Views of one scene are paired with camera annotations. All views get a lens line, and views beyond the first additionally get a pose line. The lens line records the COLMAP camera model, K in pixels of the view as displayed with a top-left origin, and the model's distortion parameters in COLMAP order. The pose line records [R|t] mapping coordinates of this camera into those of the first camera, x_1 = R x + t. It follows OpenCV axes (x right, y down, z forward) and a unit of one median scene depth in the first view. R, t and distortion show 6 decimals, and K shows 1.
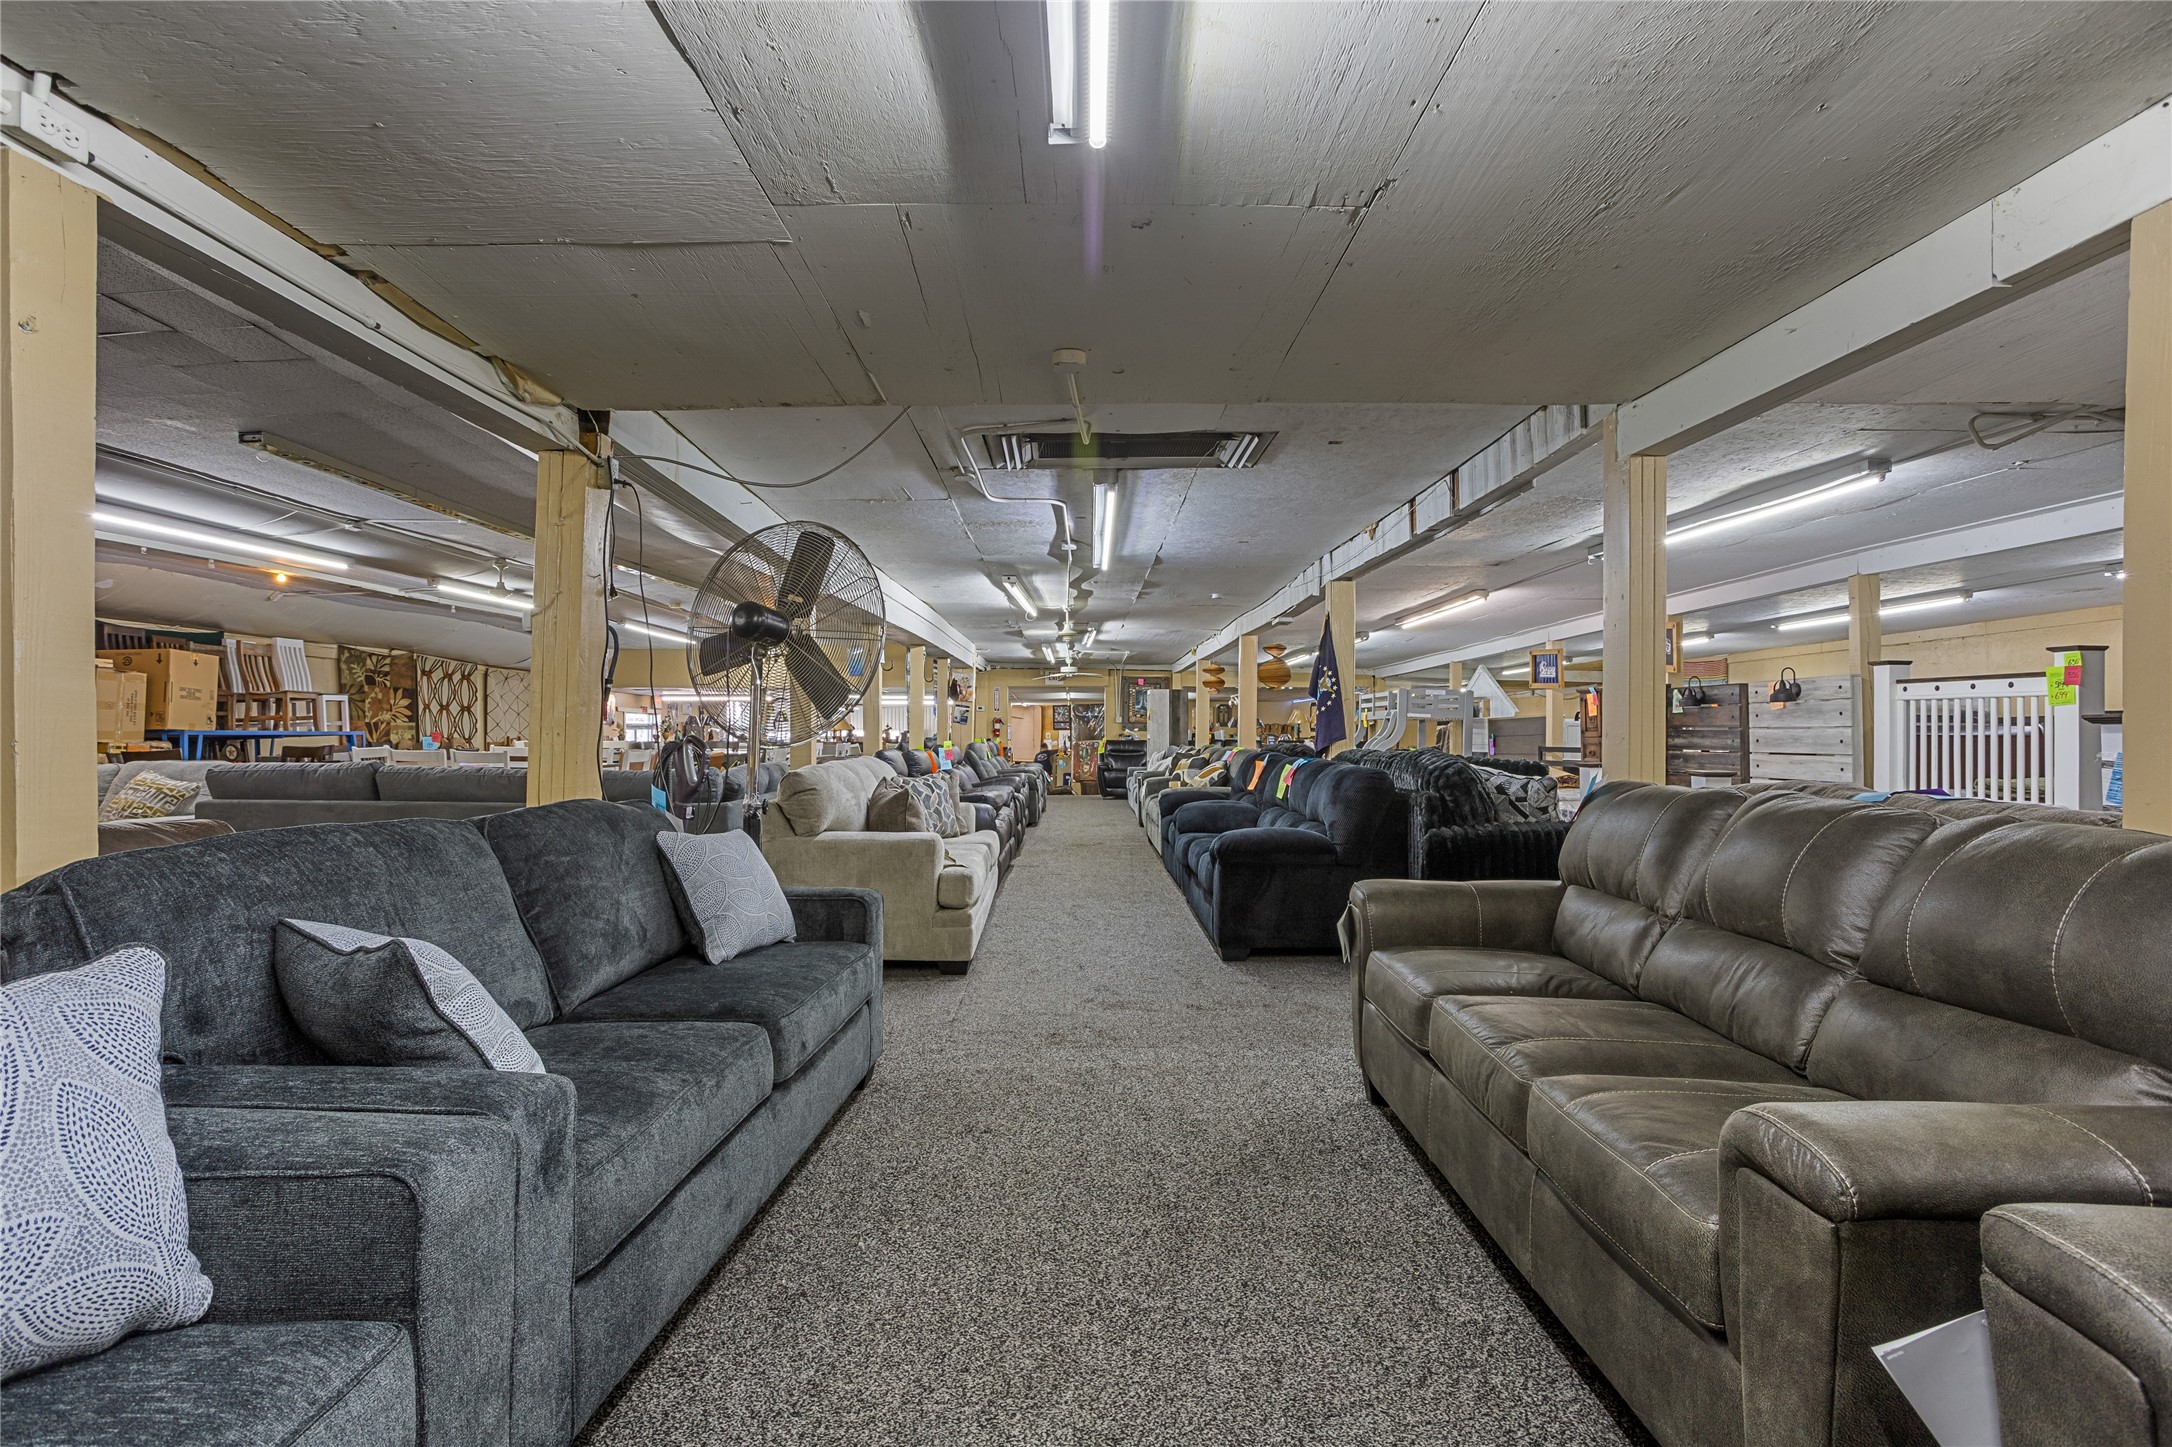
lens RADIAL K [[1047.7, 0, 1087.3], [0, 1047.7, 720.9], [0, 0, 1]] dist [-0.048117, 0.031152]
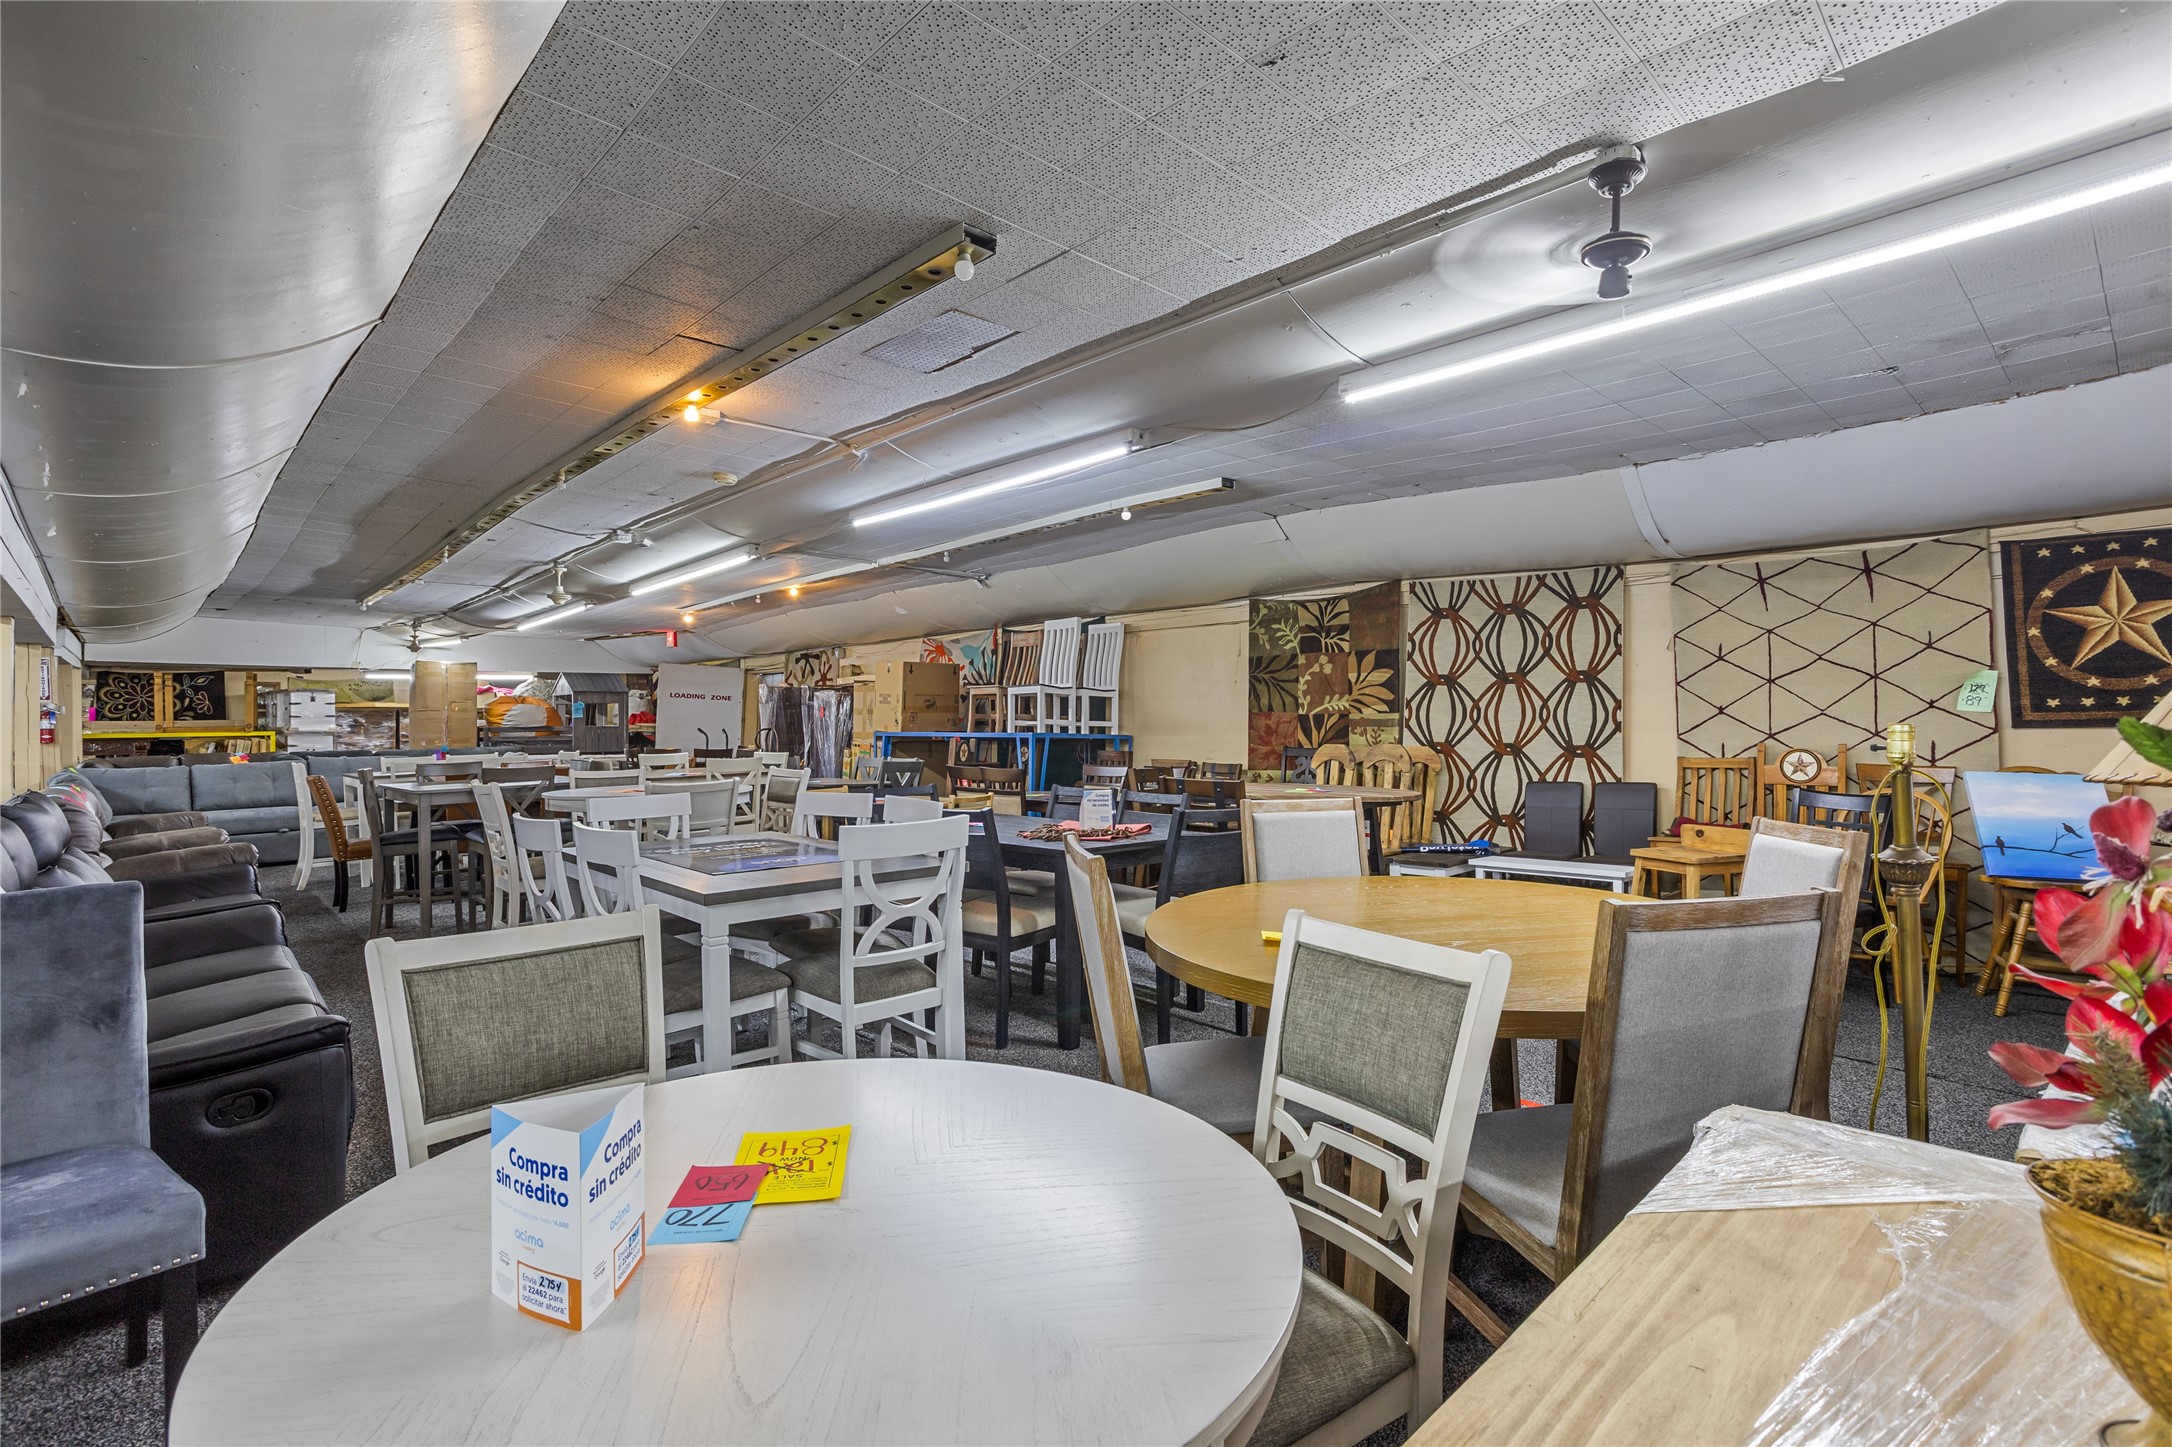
lens RADIAL K [[1047.7, 0, 1087.3], [0, 1047.7, 720.9], [0, 0, 1]] dist [-0.048117, 0.031152]
pose [[-0.731561, 0.016033, -0.681587, -0.175456], [0.023996, 0.999710, -0.002239, 0.003033], [0.681354, -0.017993, -0.731733, 1.304682]]
